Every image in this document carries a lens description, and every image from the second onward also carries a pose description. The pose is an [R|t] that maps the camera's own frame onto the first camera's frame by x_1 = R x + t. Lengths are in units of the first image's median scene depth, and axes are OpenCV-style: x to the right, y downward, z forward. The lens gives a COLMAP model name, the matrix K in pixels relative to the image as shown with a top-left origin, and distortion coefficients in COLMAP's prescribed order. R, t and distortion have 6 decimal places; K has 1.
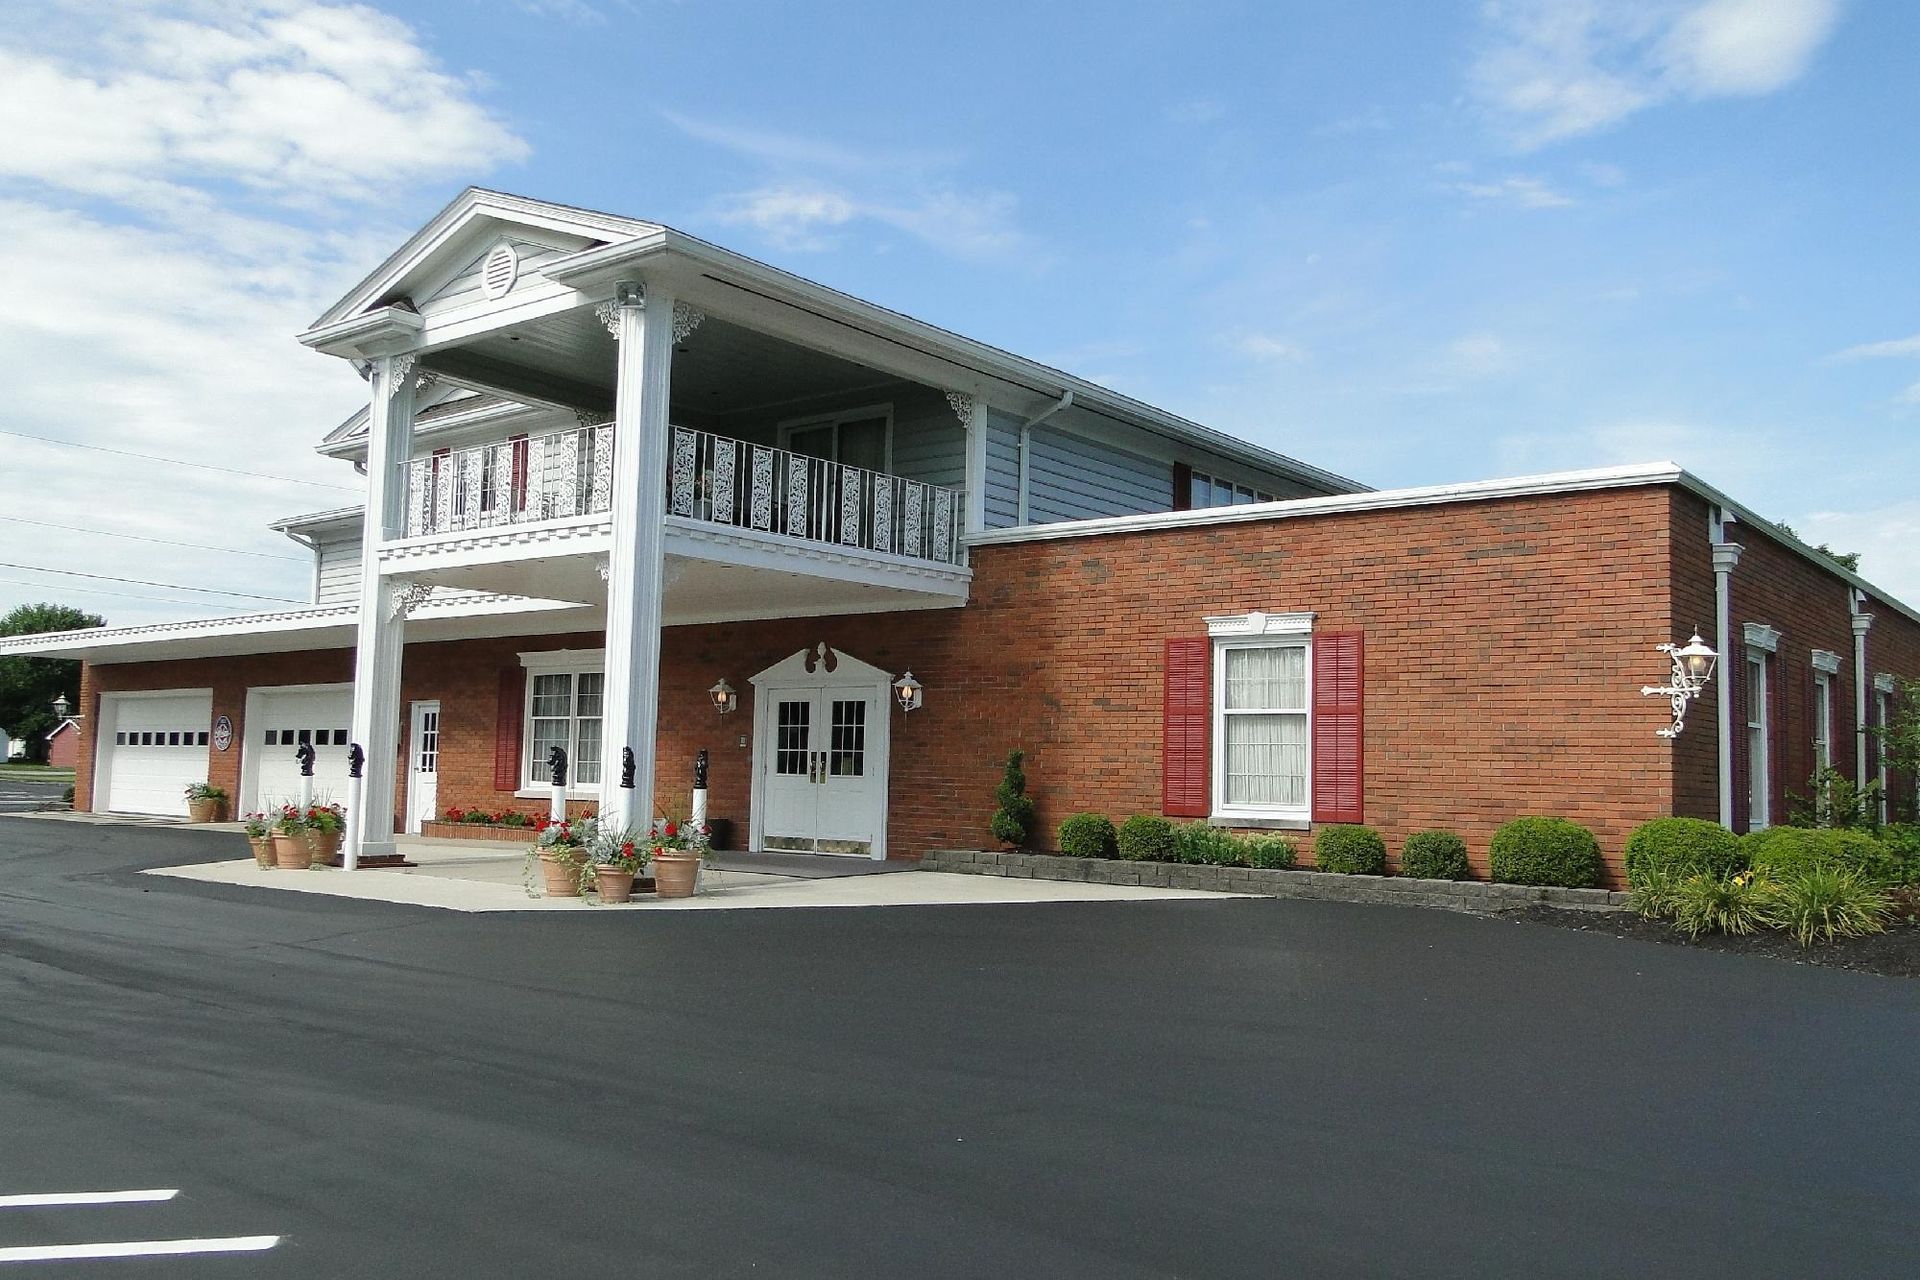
lens RADIAL K [[1596.3, 0, 960.0], [0, 1596.3, 640.0], [0, 0, 1]] dist [-0.009047, 0.002535]
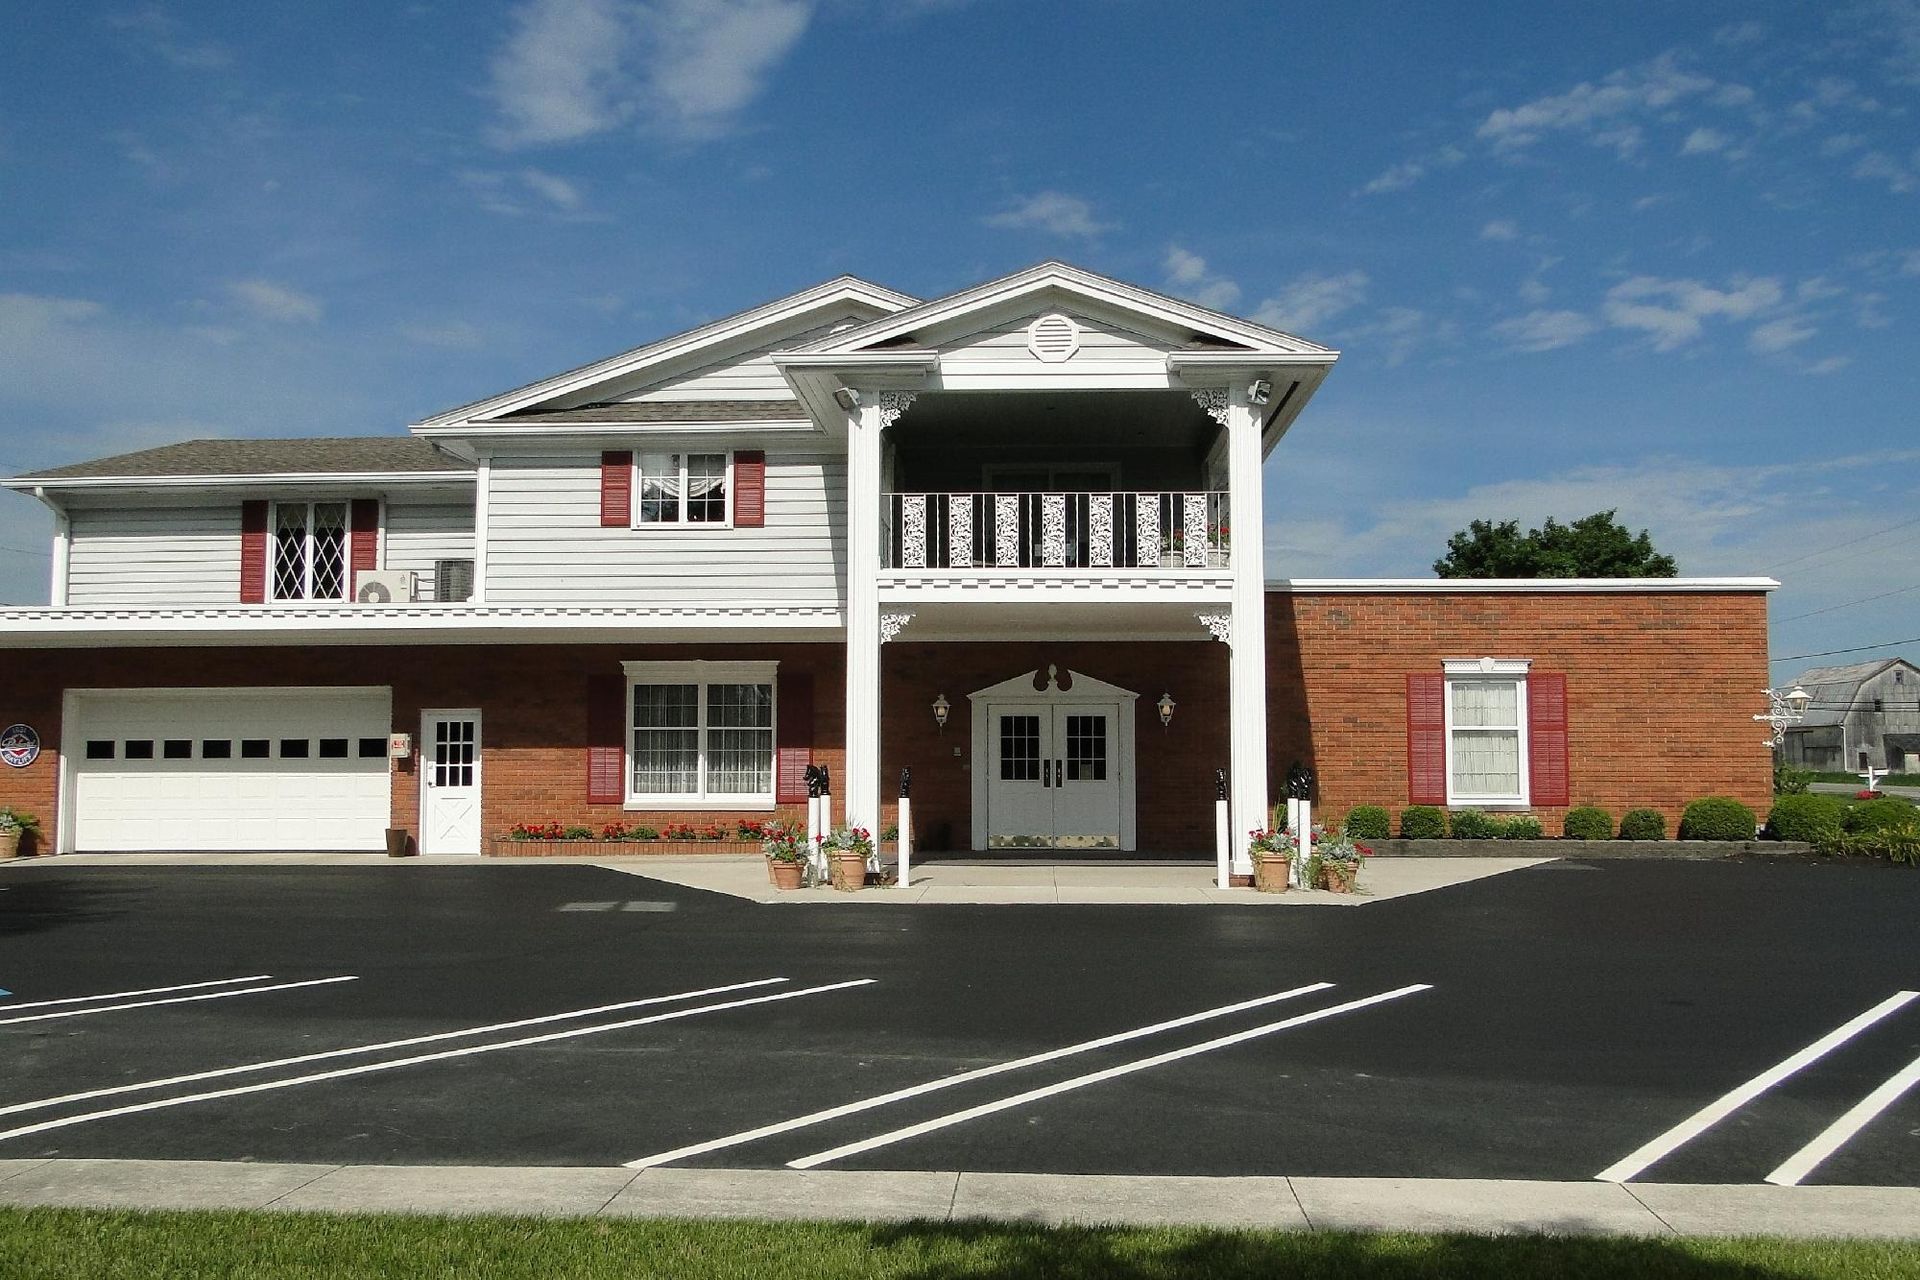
lens RADIAL K [[1596.3, 0, 960.0], [0, 1596.3, 640.0], [0, 0, 1]] dist [-0.009047, 0.002535]
pose [[0.808083, 0.022120, 0.588654, -0.936685], [-0.032508, 0.999446, 0.007070, -0.025522], [-0.588171, -0.024849, 0.808355, 0.129404]]
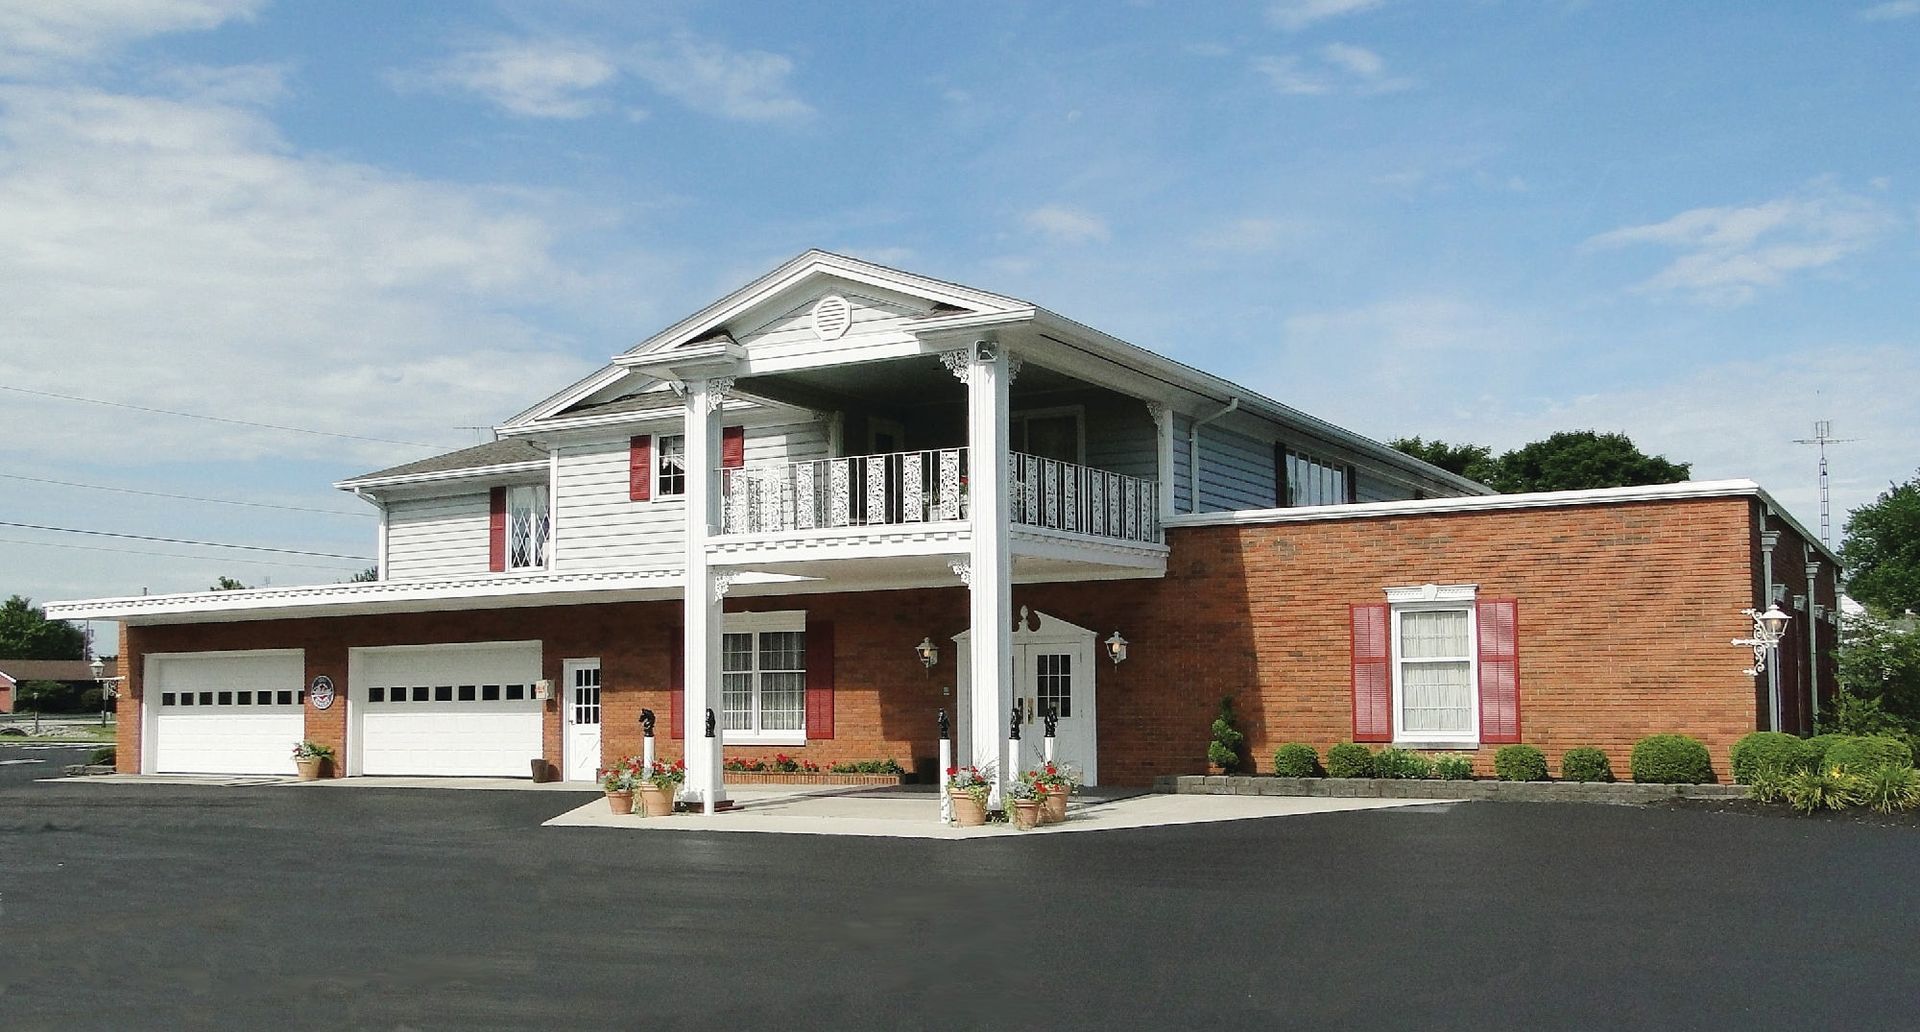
lens RADIAL K [[1744.5, 0, 1018.0], [0, 1744.5, 555.6], [0, 0, 1]] dist [-0.042028, 0.102124]
pose [[0.983992, -0.020886, 0.176983, -0.367152], [0.018937, 0.999740, 0.012693, -0.060275], [-0.177202, -0.009138, 0.984132, -0.316469]]
